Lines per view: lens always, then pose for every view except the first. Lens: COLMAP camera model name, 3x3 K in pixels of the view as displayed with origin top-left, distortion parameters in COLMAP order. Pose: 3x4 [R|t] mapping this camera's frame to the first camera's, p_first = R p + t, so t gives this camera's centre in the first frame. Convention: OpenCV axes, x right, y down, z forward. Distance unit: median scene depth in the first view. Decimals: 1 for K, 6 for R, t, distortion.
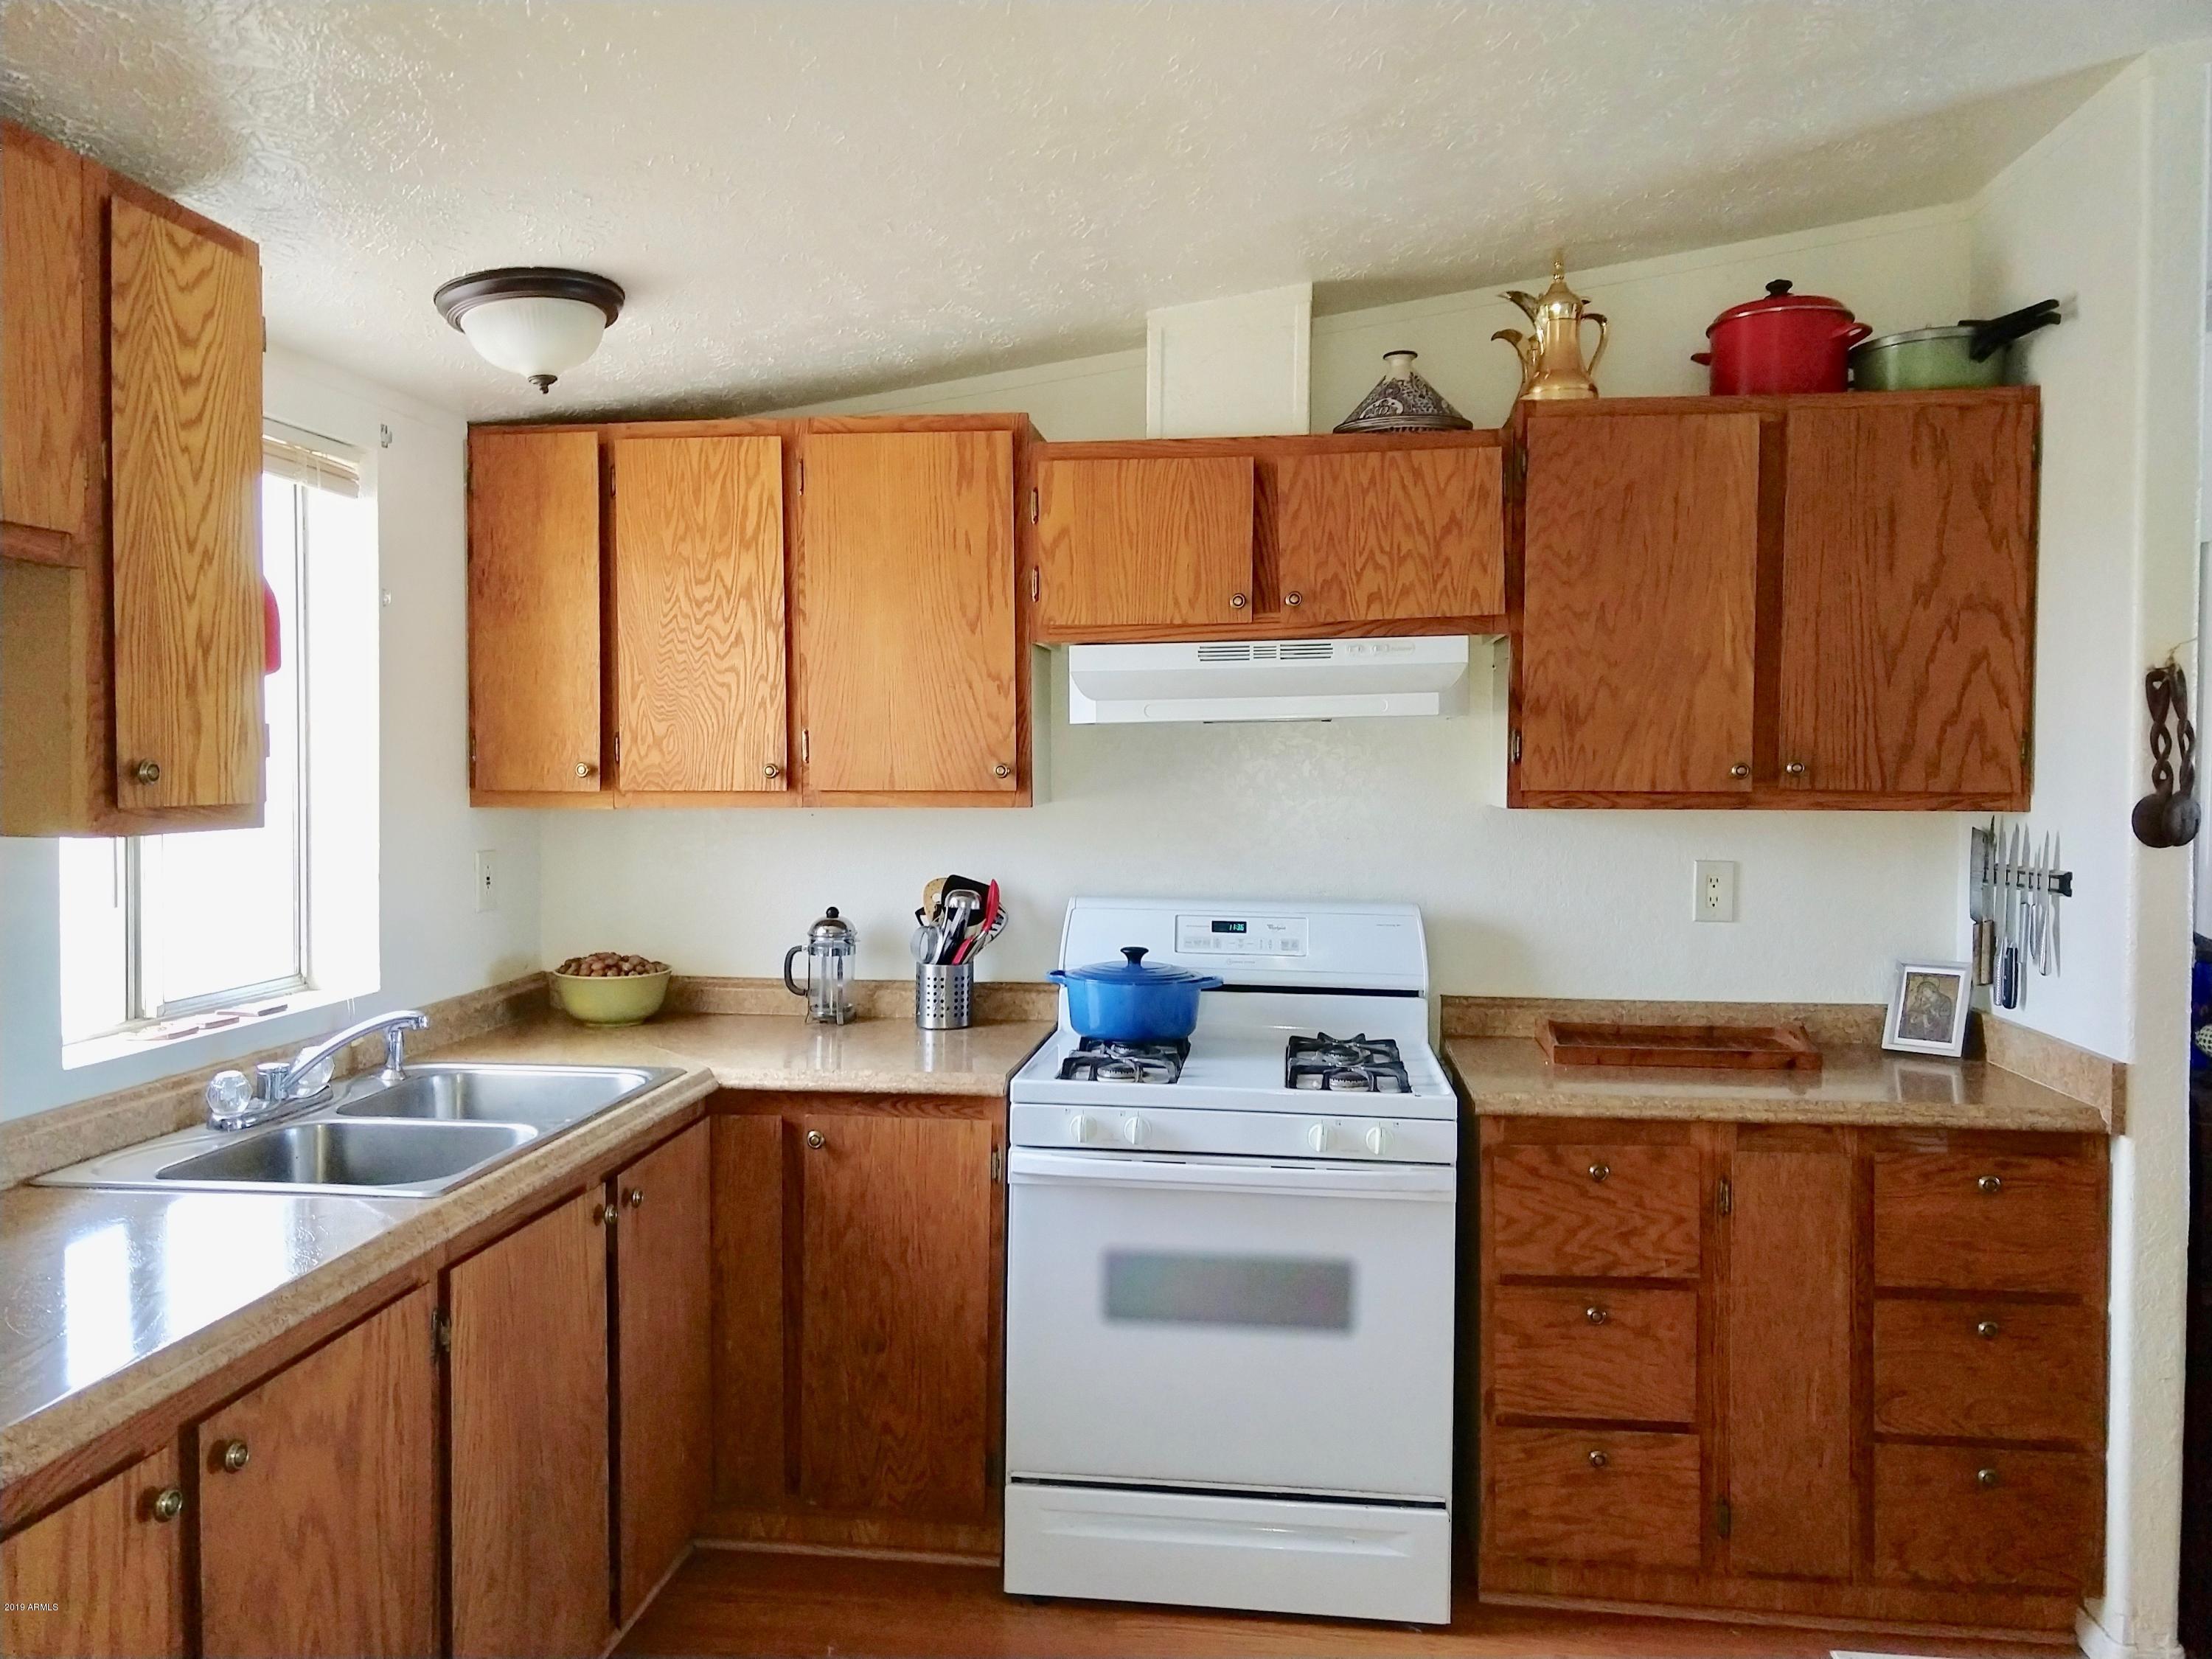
lens RADIAL K [[1578.5, 0, 1052.1], [0, 1578.5, 831.7], [0, 0, 1]] dist [0.003232, 0.003961]
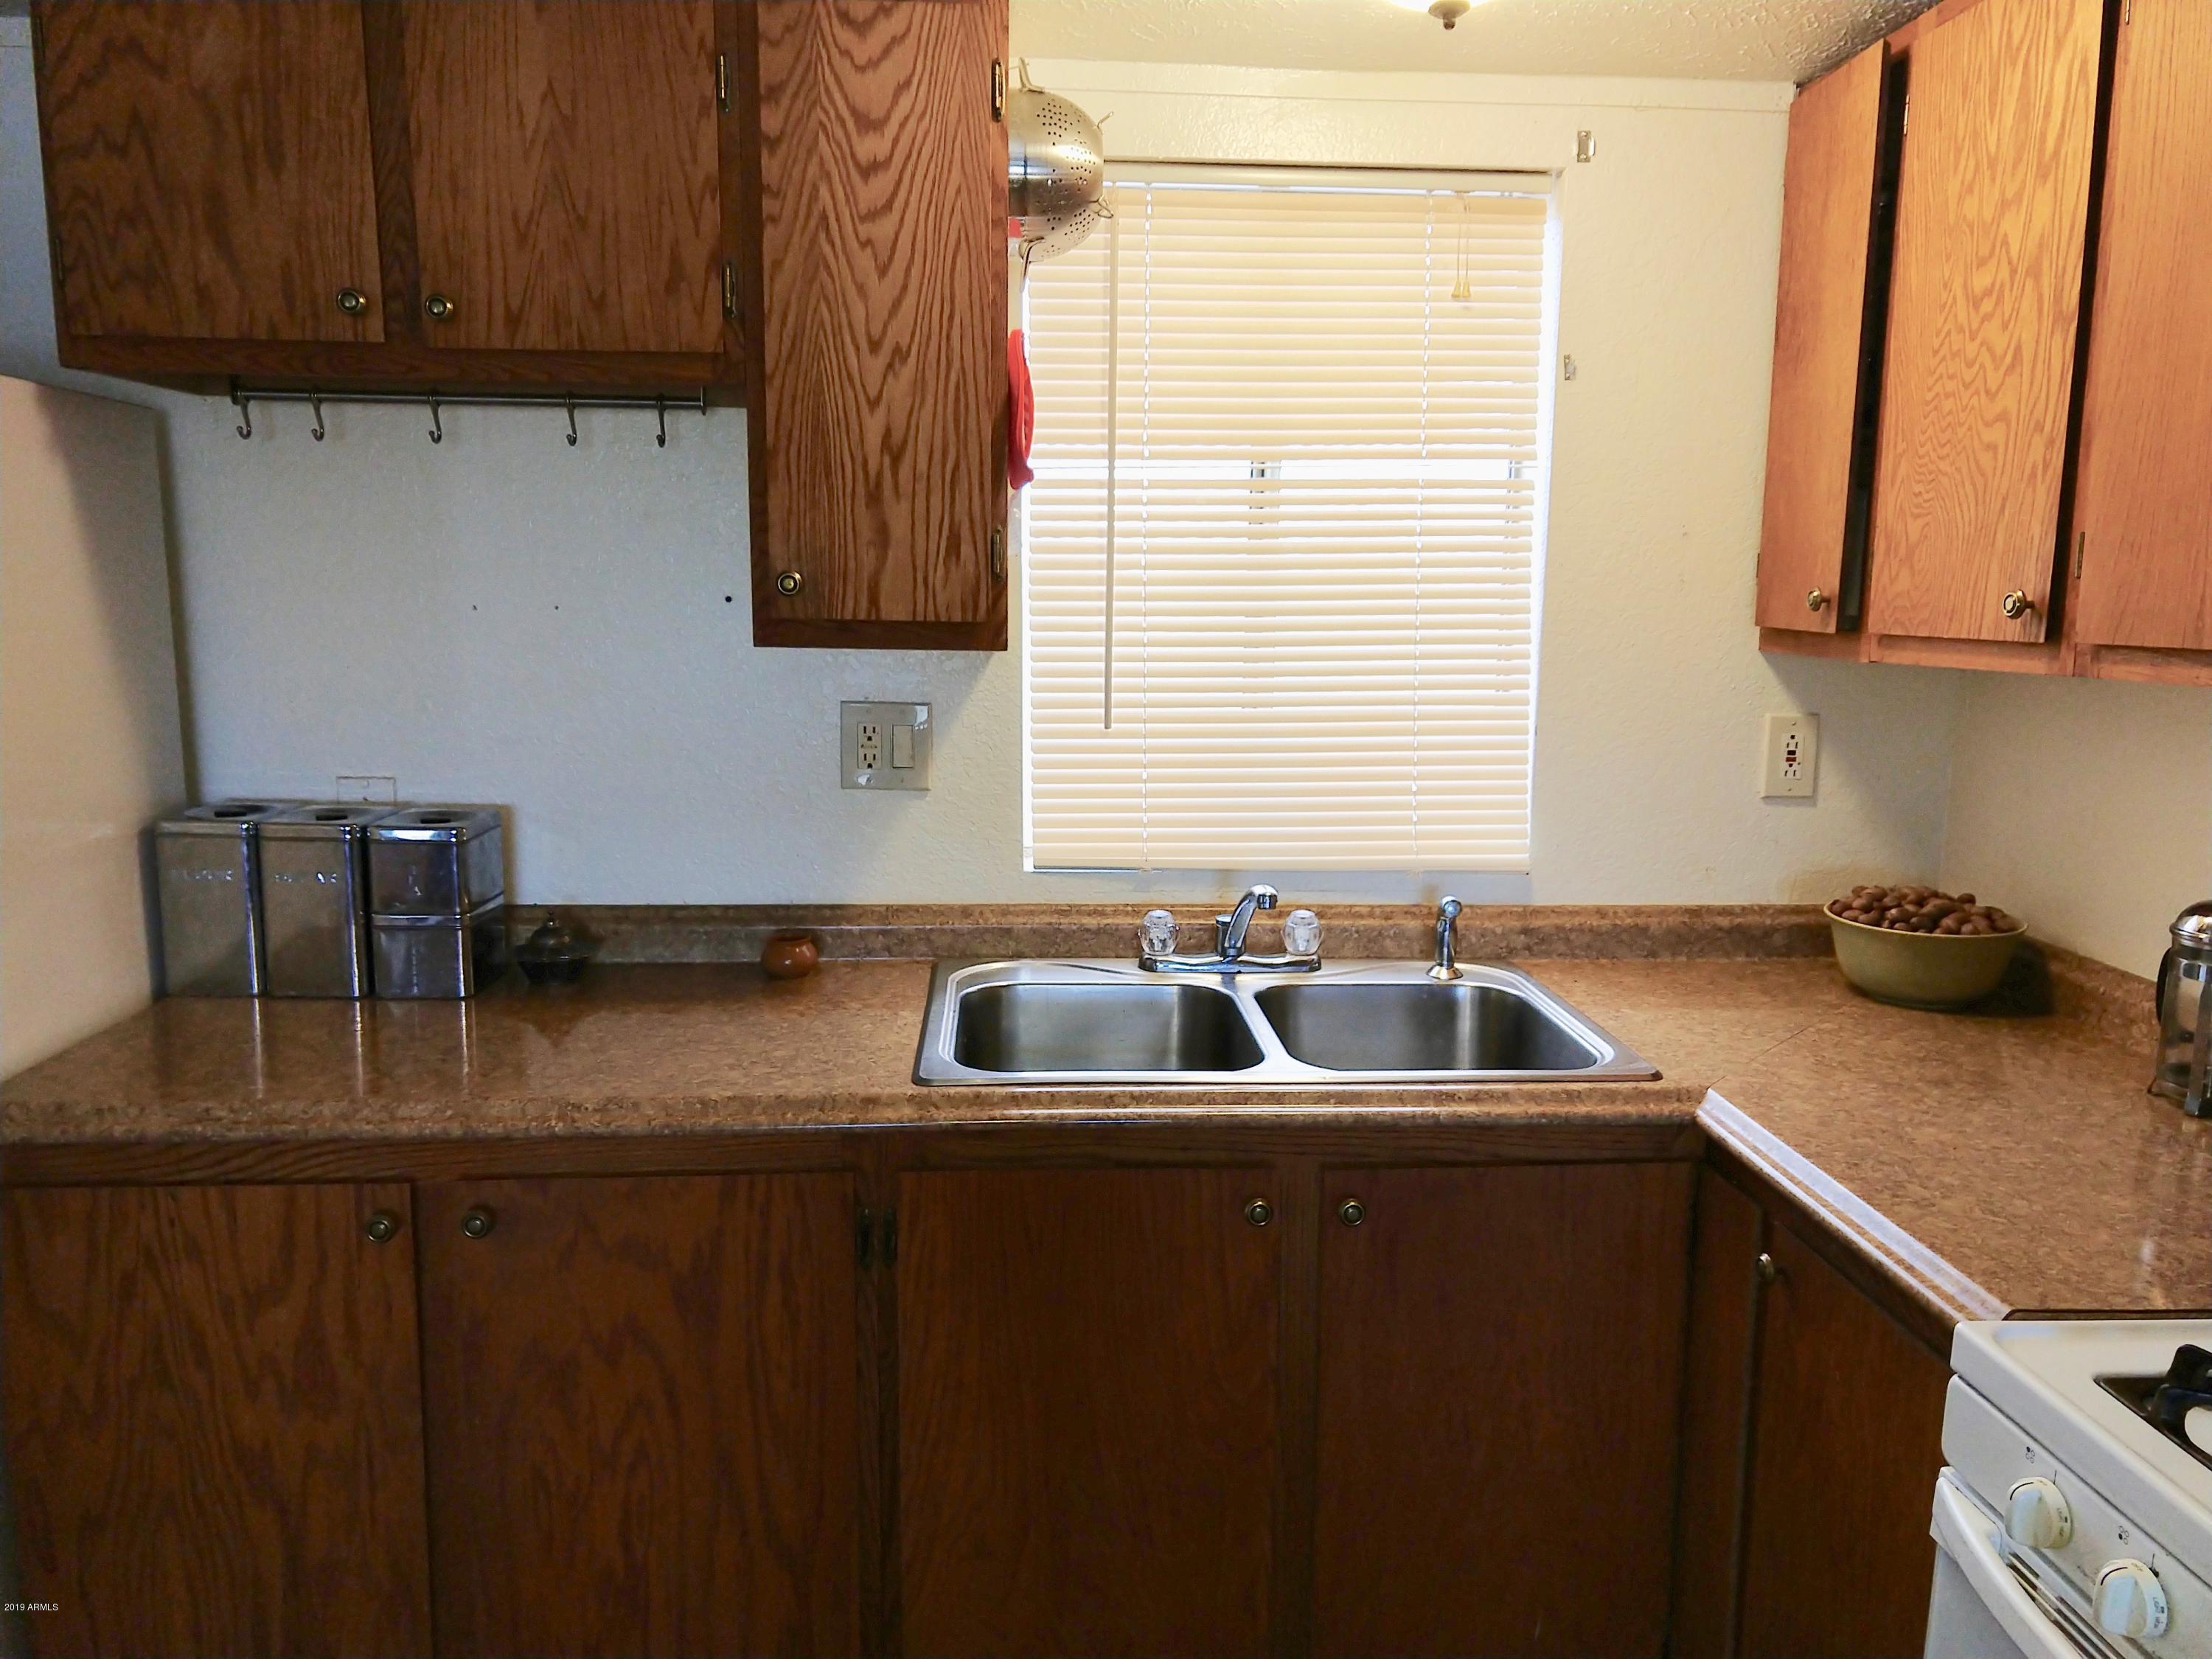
lens RADIAL K [[1578.5, 0, 1142.1], [0, 1578.5, 812.0], [0, 0, 1]] dist [0.003232, 0.003961]
pose [[0.210342, 0.144926, -0.966826, 0.305776], [-0.055939, 0.989115, 0.136097, -0.027554], [0.976026, 0.025457, 0.216159, 0.642927]]
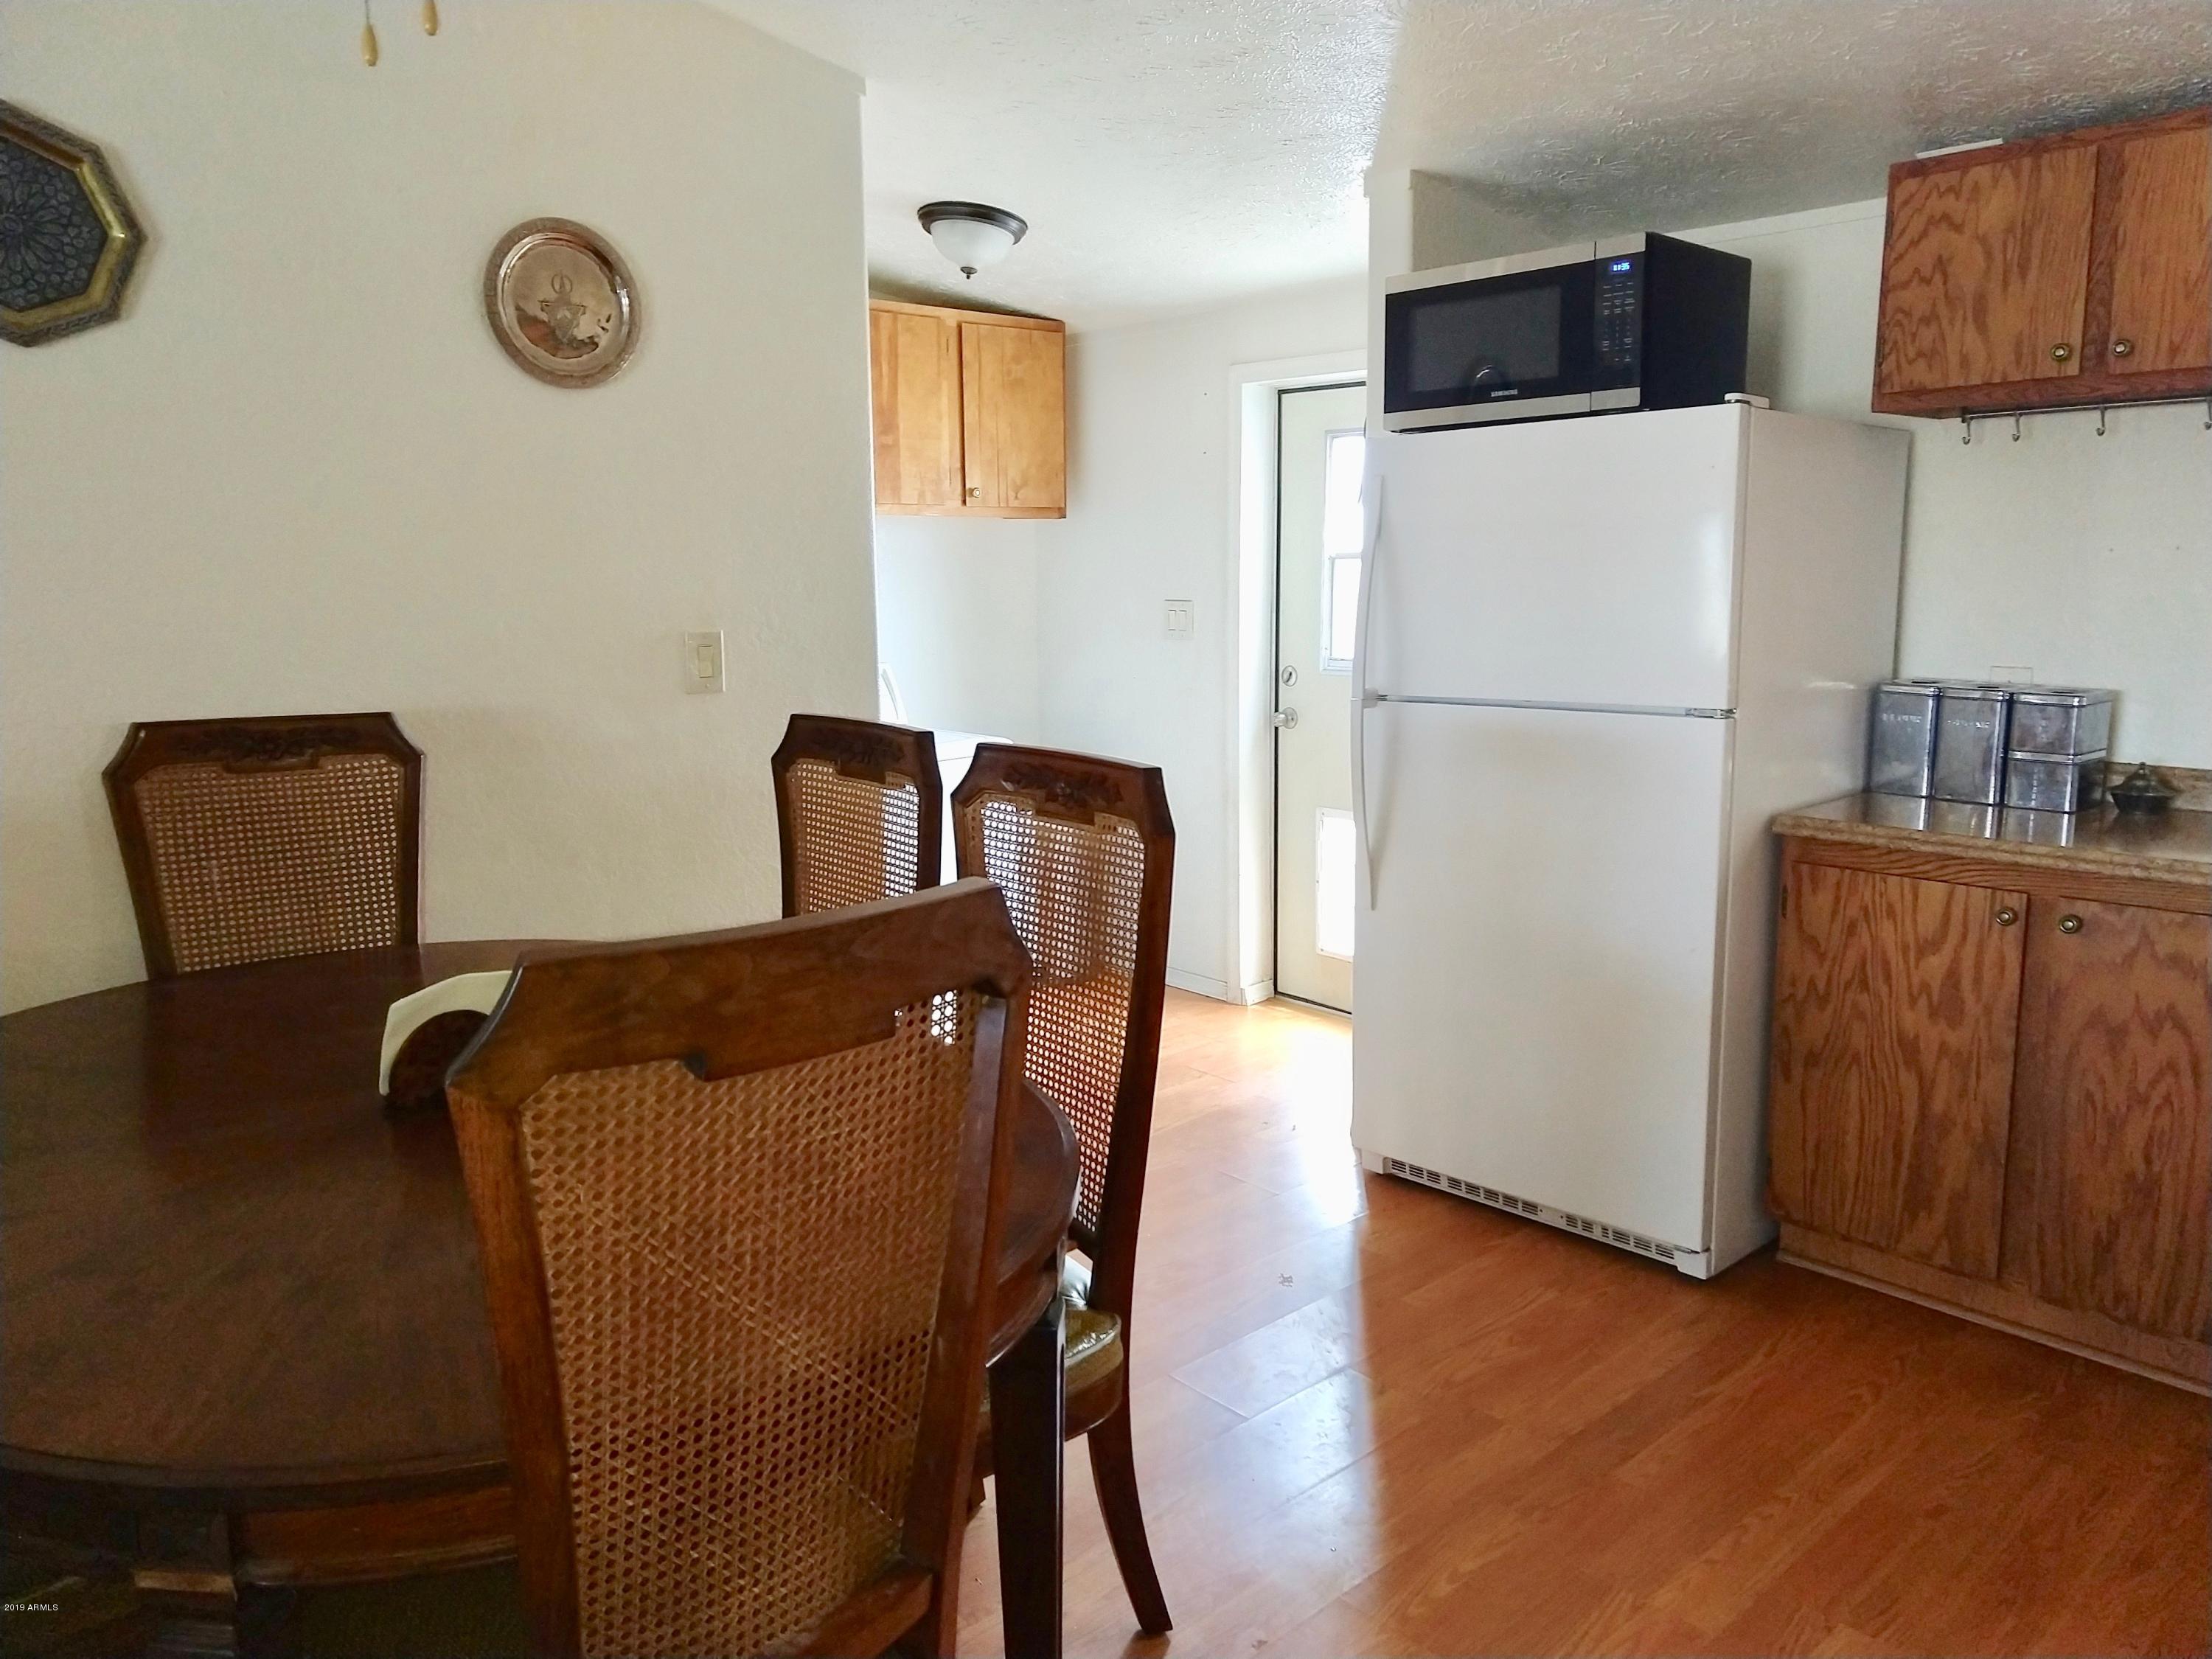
lens RADIAL K [[1615.0, 0, 1109.9], [0, 1615.0, 822.3], [0, 0, 1]] dist [0.067590, -0.028417]
pose [[-0.646953, 0.127414, -0.751810, 0.803651], [-0.021931, 0.982424, 0.185370, -0.013664], [0.762215, 0.136414, -0.632787, 0.709220]]
